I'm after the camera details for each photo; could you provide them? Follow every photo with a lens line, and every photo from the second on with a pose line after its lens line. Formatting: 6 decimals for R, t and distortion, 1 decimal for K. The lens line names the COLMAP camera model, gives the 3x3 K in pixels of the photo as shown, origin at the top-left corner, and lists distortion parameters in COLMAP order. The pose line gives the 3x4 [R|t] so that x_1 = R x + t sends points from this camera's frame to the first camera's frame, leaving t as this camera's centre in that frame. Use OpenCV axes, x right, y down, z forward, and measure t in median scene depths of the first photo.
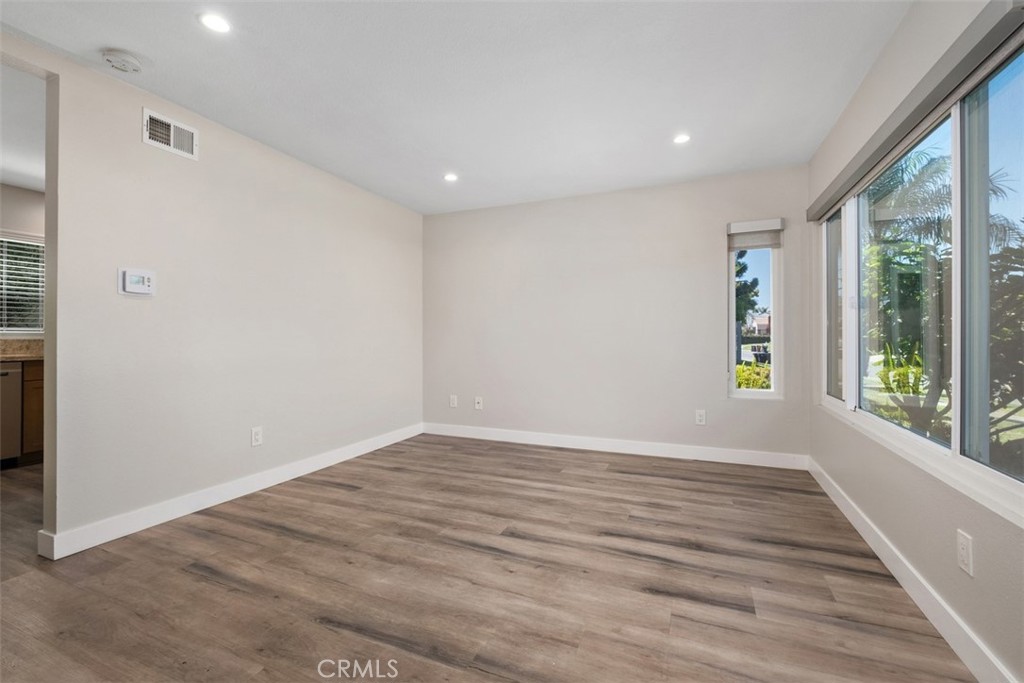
lens RADIAL K [[442.8, 0, 502.8], [0, 442.8, 330.4], [0, 0, 1]] dist [0.004374, -0.005396]
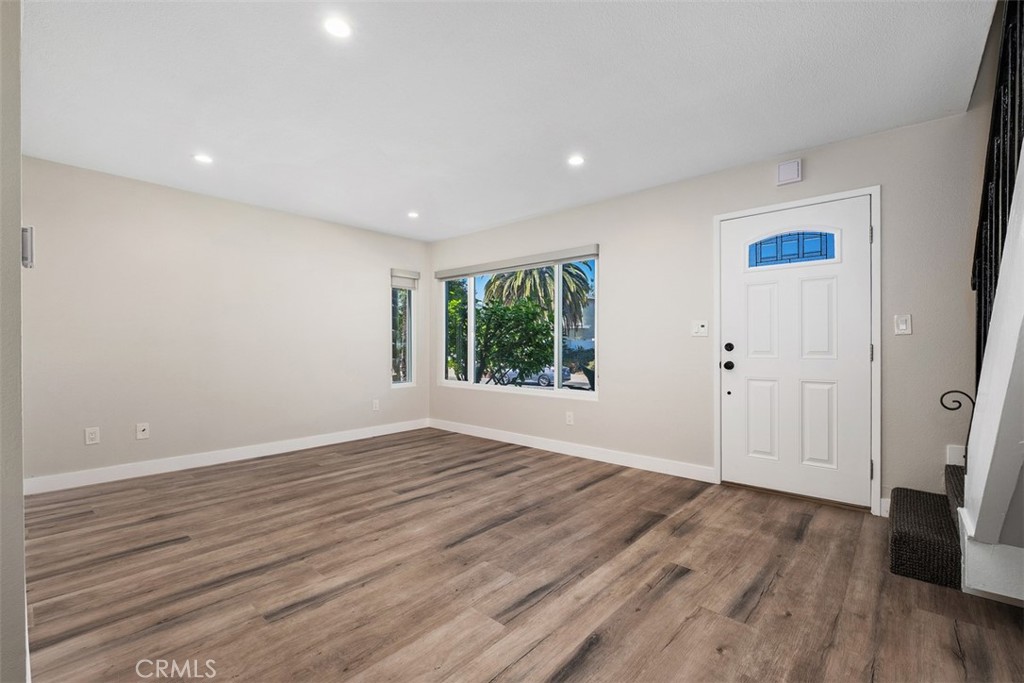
lens RADIAL K [[442.8, 0, 511.6], [0, 442.8, 350.6], [0, 0, 1]] dist [0.004374, -0.005396]
pose [[0.312599, -0.007010, 0.949859, -1.166639], [-0.015229, 0.999807, 0.012391, 0.001727], [-0.949763, -0.018339, 0.312432, 0.259816]]
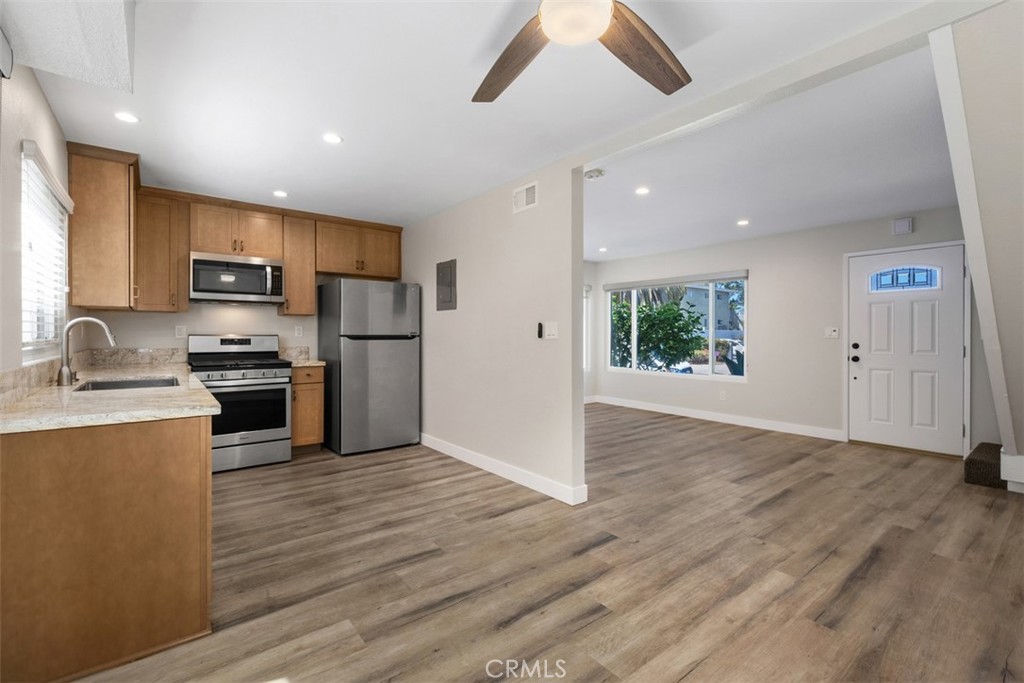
lens RADIAL K [[442.8, 0, 516.6], [0, 442.8, 342.6], [0, 0, 1]] dist [0.004374, -0.005396]
pose [[0.475122, -0.013186, 0.879821, -2.127030], [-0.015536, 0.999606, 0.023371, -0.041544], [-0.879783, -0.024773, 0.474730, 0.443949]]
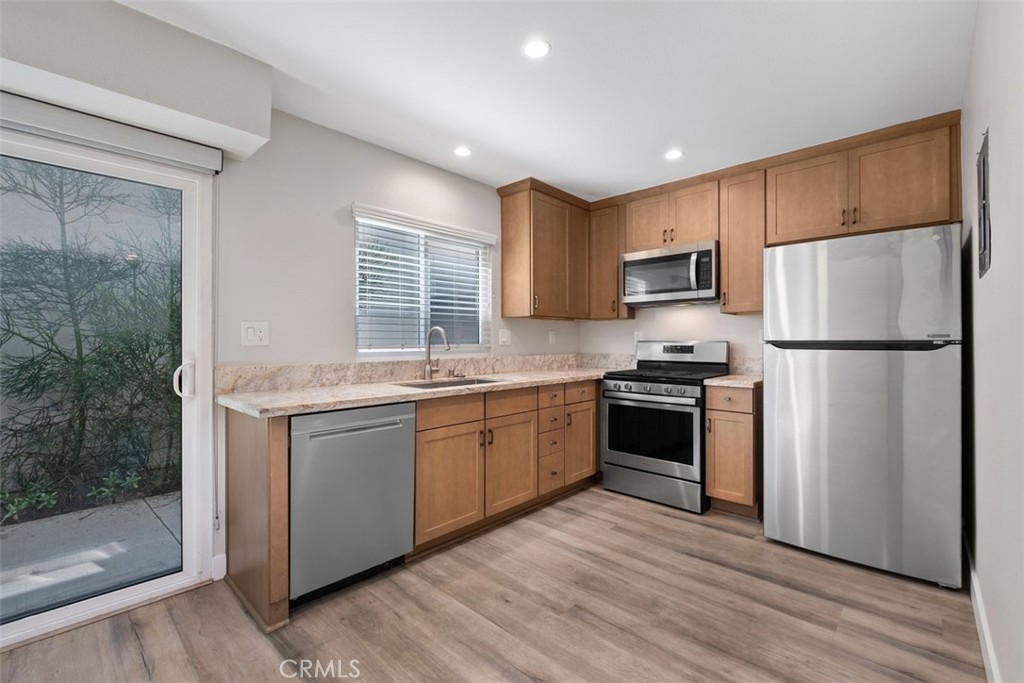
lens RADIAL K [[442.8, 0, 508.7], [0, 442.8, 340.0], [0, 0, 1]] dist [0.004374, -0.005396]
pose [[0.939782, 0.001293, -0.341773, -1.108465], [0.002934, 0.999925, 0.011851, -0.036215], [0.341763, -0.012140, 0.939708, 0.670852]]
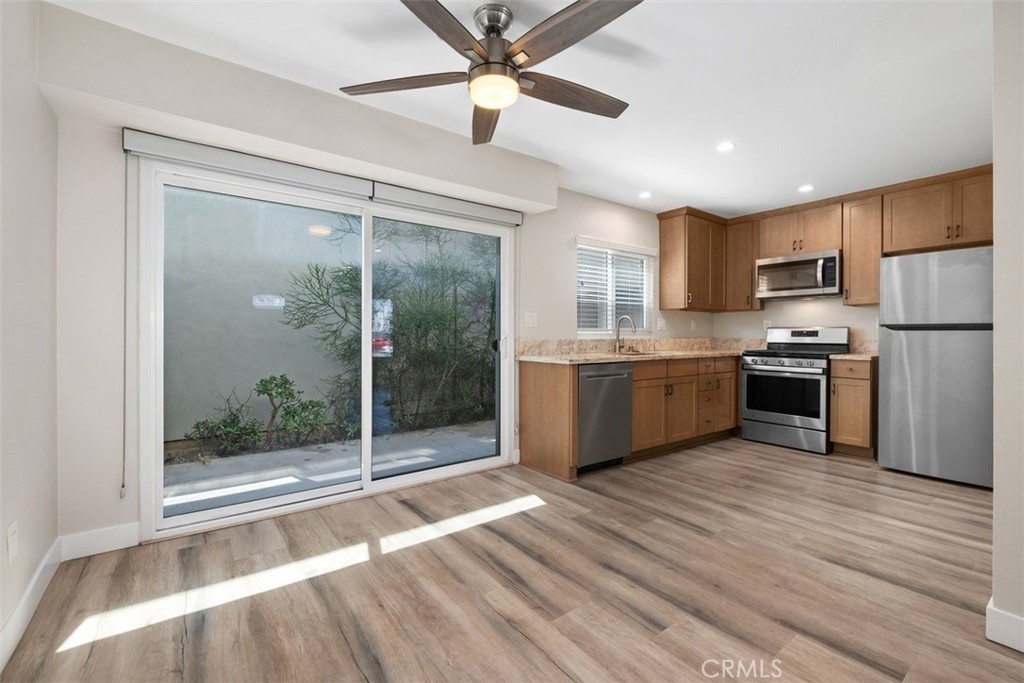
lens RADIAL K [[442.8, 0, 509.1], [0, 442.8, 335.5], [0, 0, 1]] dist [0.004374, -0.005396]
pose [[0.863996, 0.007163, -0.503448, -1.221912], [0.001564, 0.999856, 0.016909, -0.011088], [0.503496, -0.015397, 0.863860, -0.026544]]
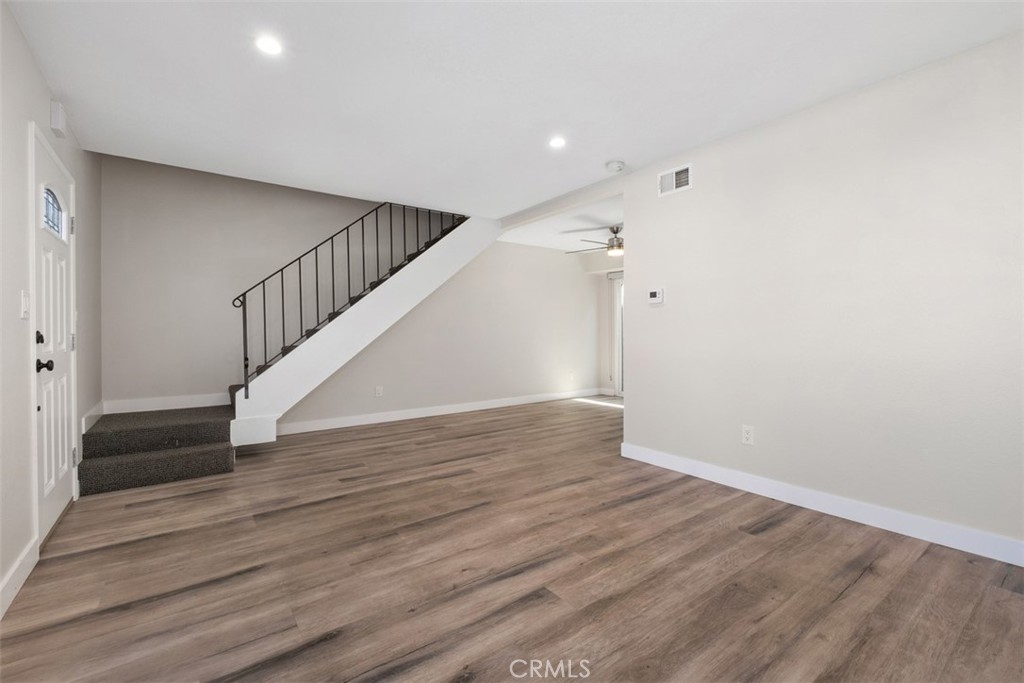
lens RADIAL K [[442.8, 0, 522.7], [0, 442.8, 339.0], [0, 0, 1]] dist [0.004374, -0.005396]
pose [[-0.479463, 0.014896, -0.877436, 0.690389], [0.018873, 0.999800, 0.006660, 0.013491], [0.877359, -0.013367, -0.479648, 1.337132]]
